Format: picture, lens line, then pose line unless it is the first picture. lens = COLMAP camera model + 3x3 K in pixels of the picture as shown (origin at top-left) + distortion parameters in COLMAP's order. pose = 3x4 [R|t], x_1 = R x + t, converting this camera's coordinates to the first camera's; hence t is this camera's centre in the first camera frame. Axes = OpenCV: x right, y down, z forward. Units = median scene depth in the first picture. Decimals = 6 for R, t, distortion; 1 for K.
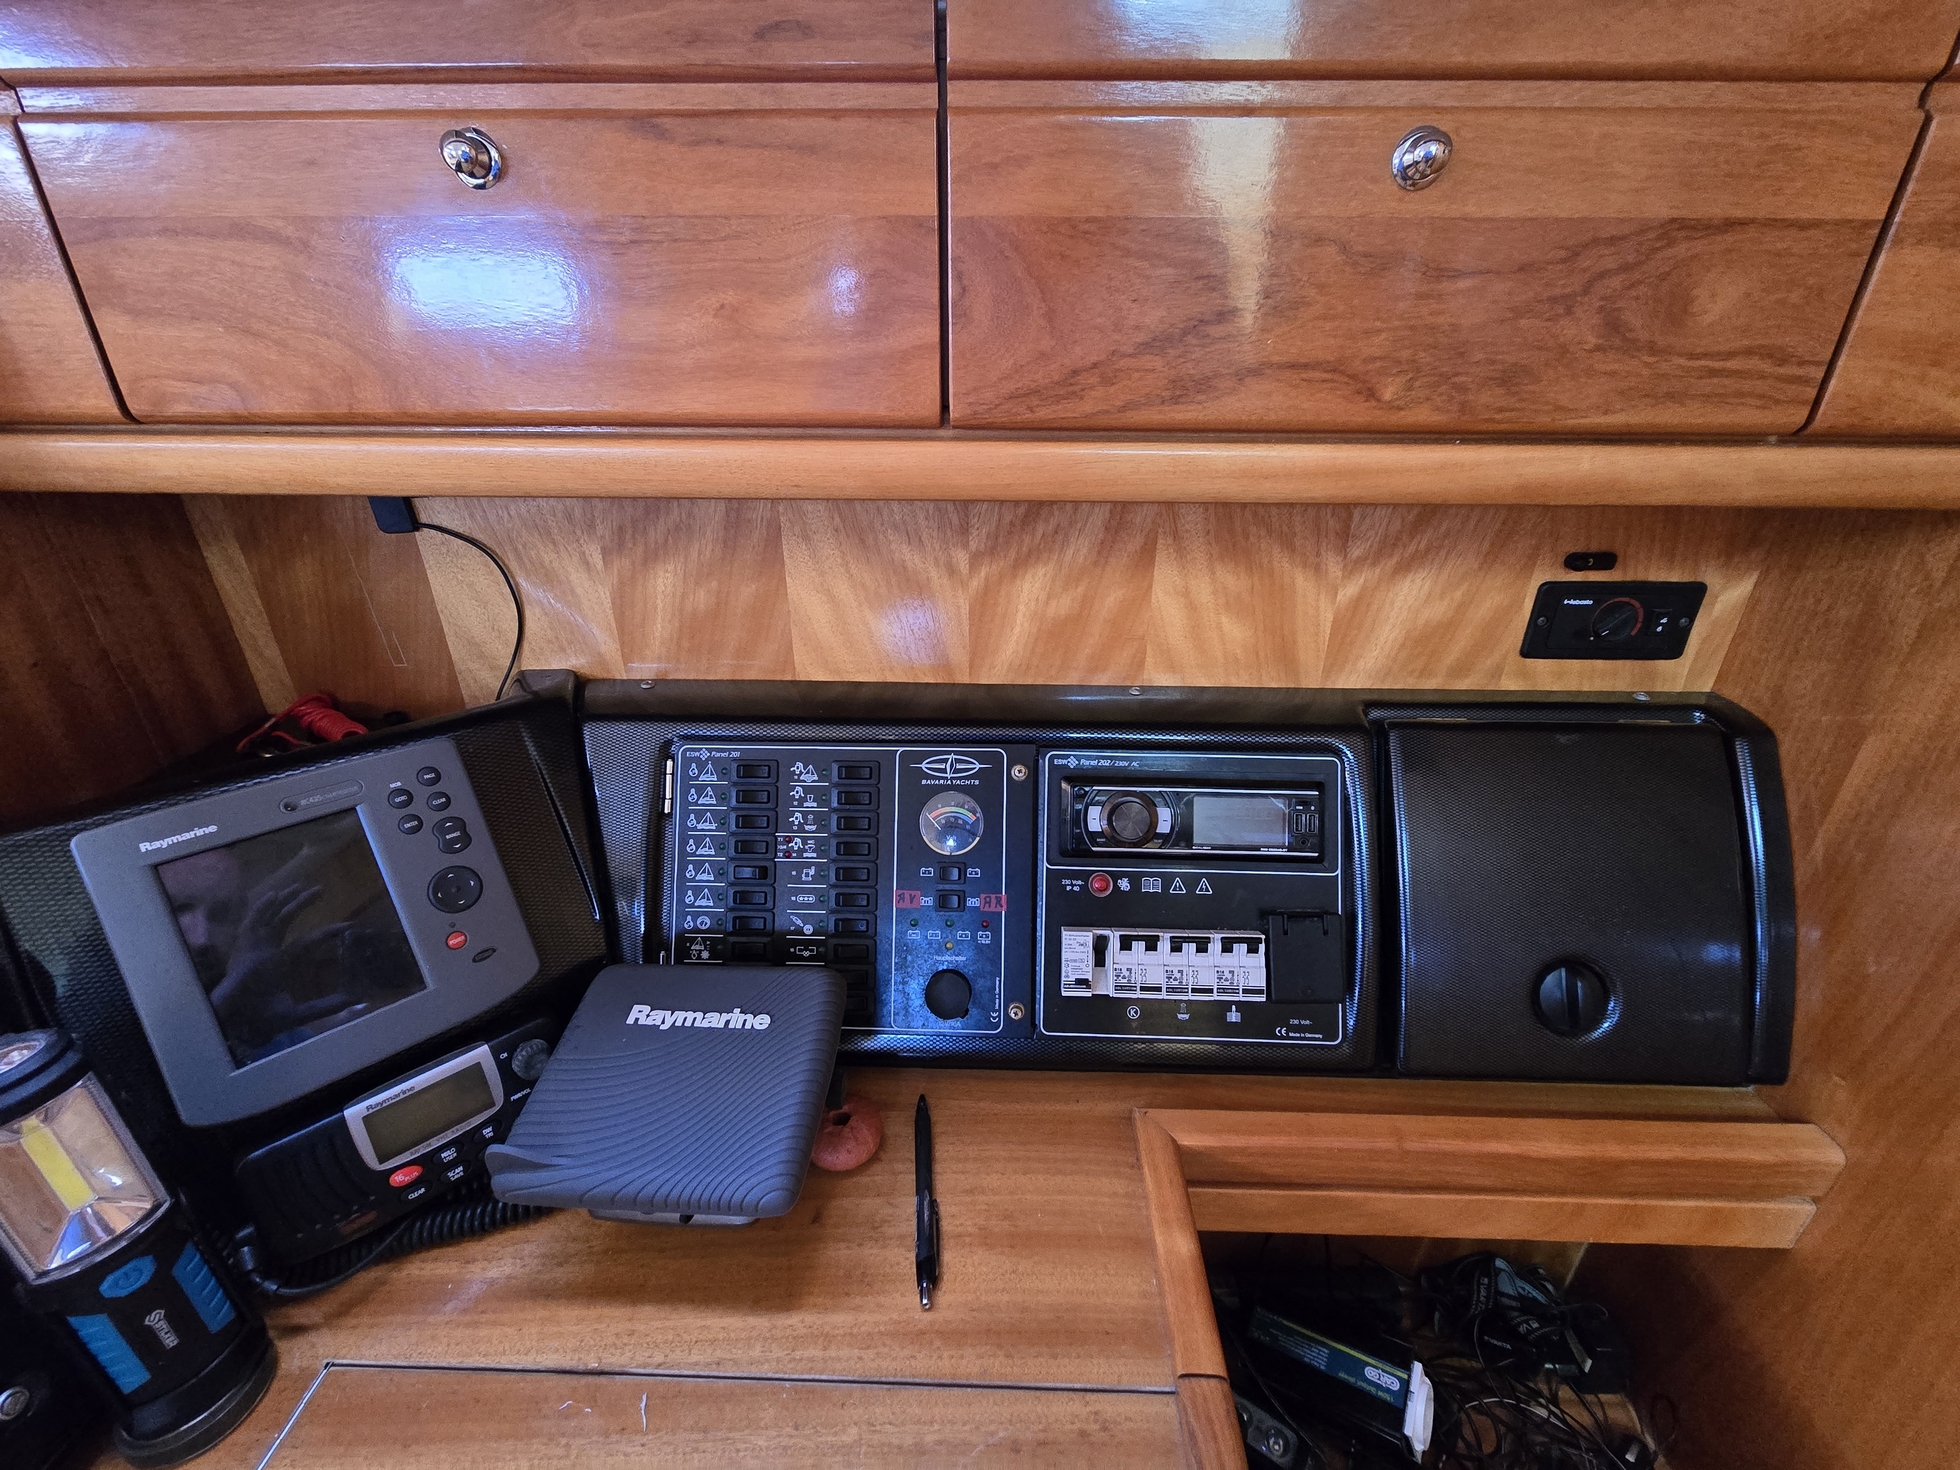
lens RADIAL K [[802.7, 0, 979.9], [0, 802.7, 722.2], [0, 0, 1]] dist [0.001796, -0.000822]
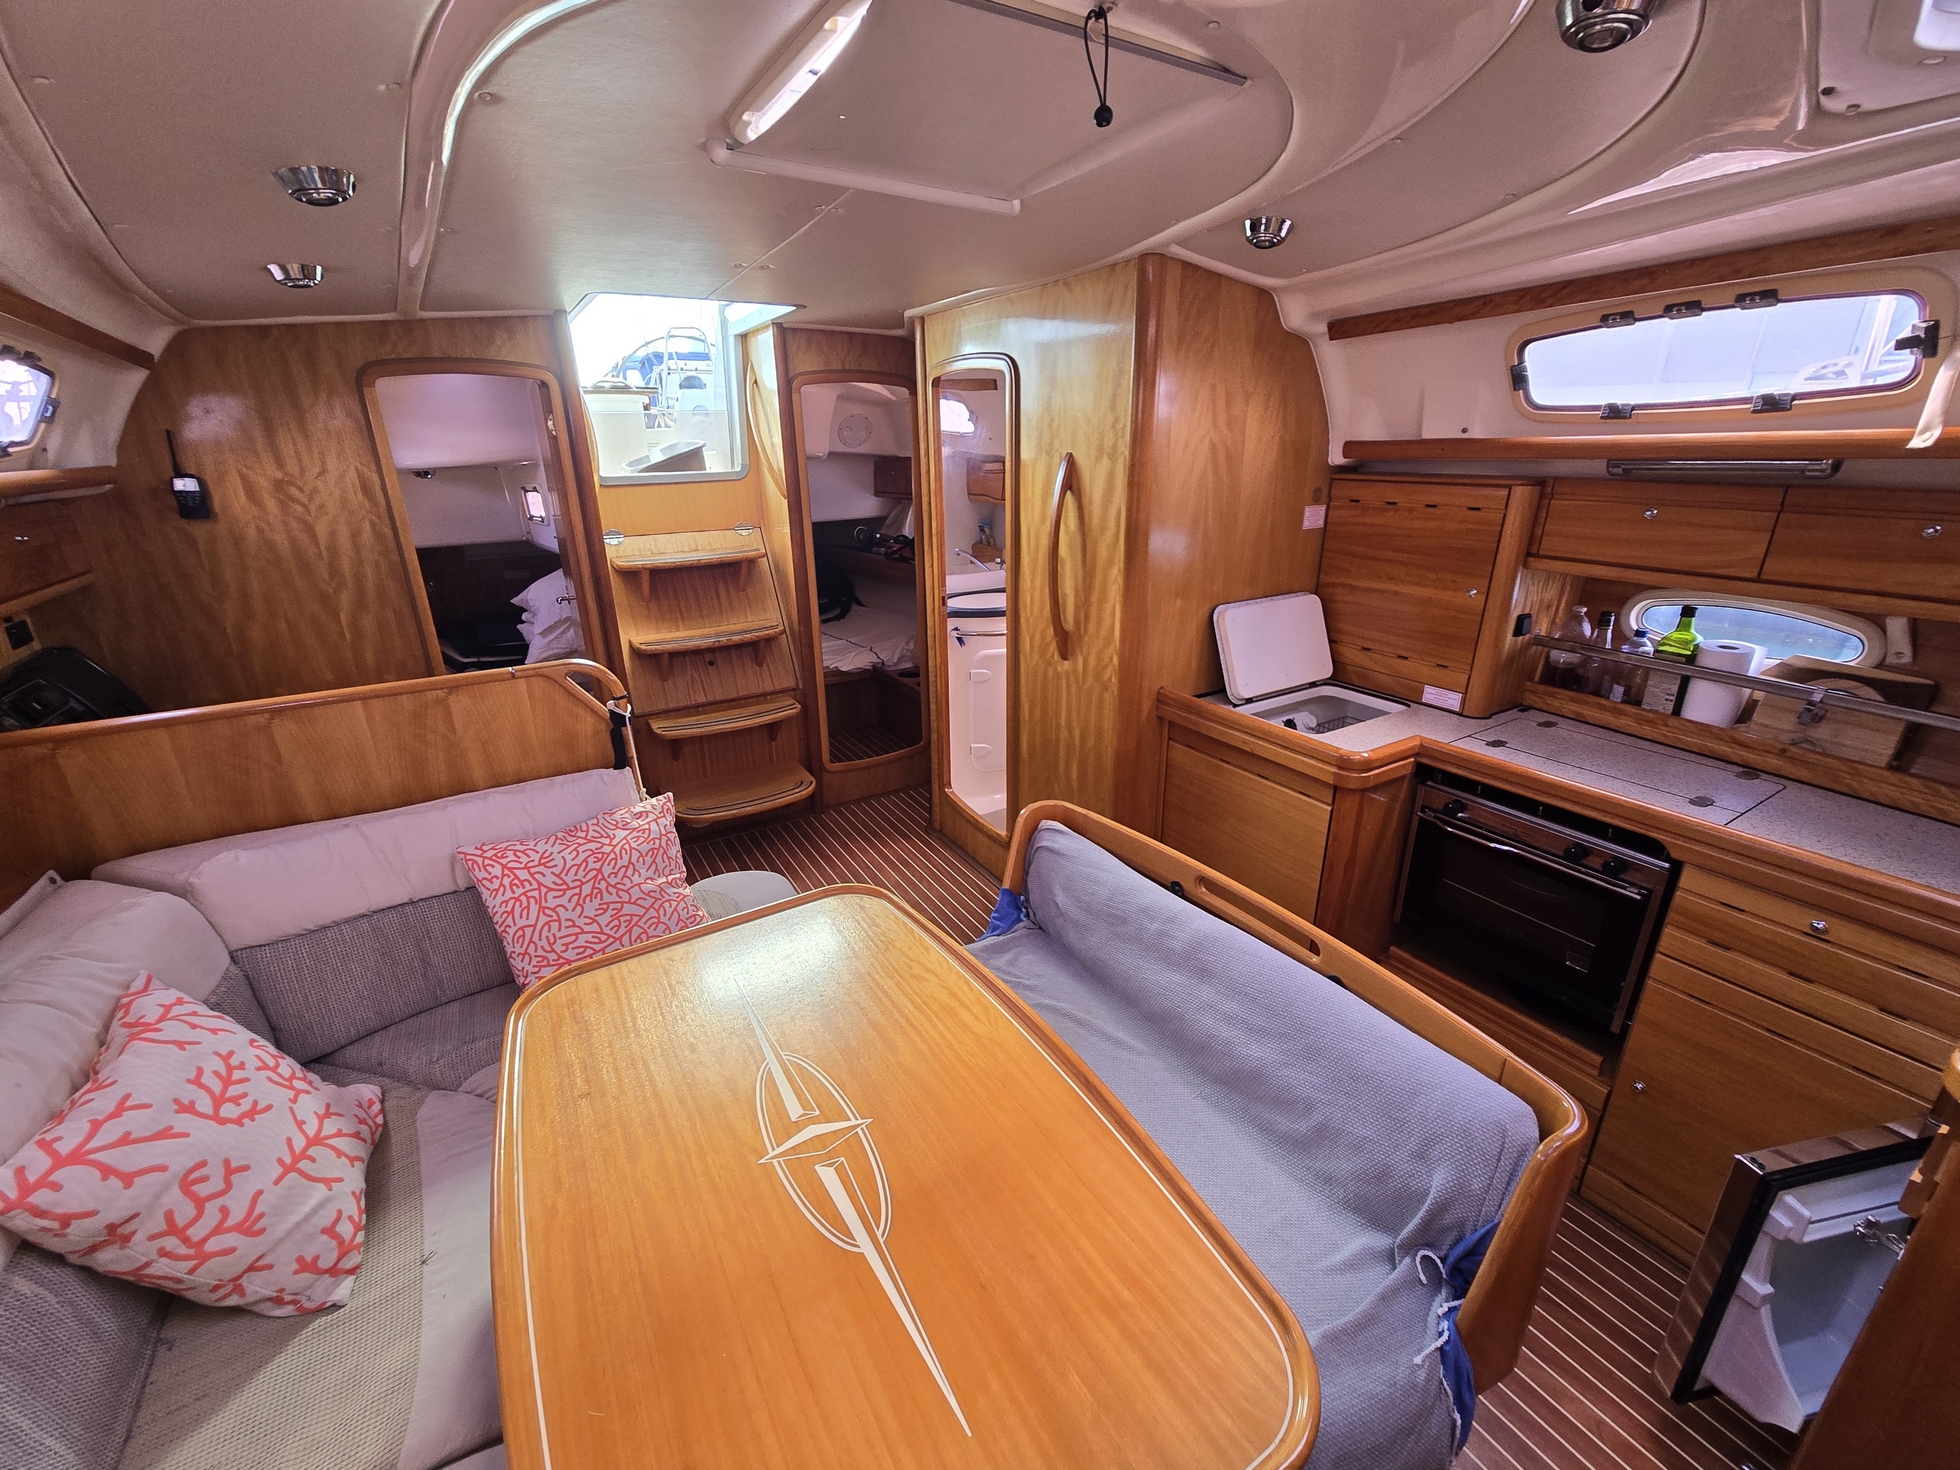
lens RADIAL K [[802.7, 0, 977.9], [0, 802.7, 728.4], [0, 0, 1]] dist [0.001796, -0.000822]
pose [[-0.557181, -0.276077, 0.783154, -4.775214], [0.356642, 0.772142, 0.525931, -0.177505], [-0.749904, 0.572344, -0.331763, -0.805384]]
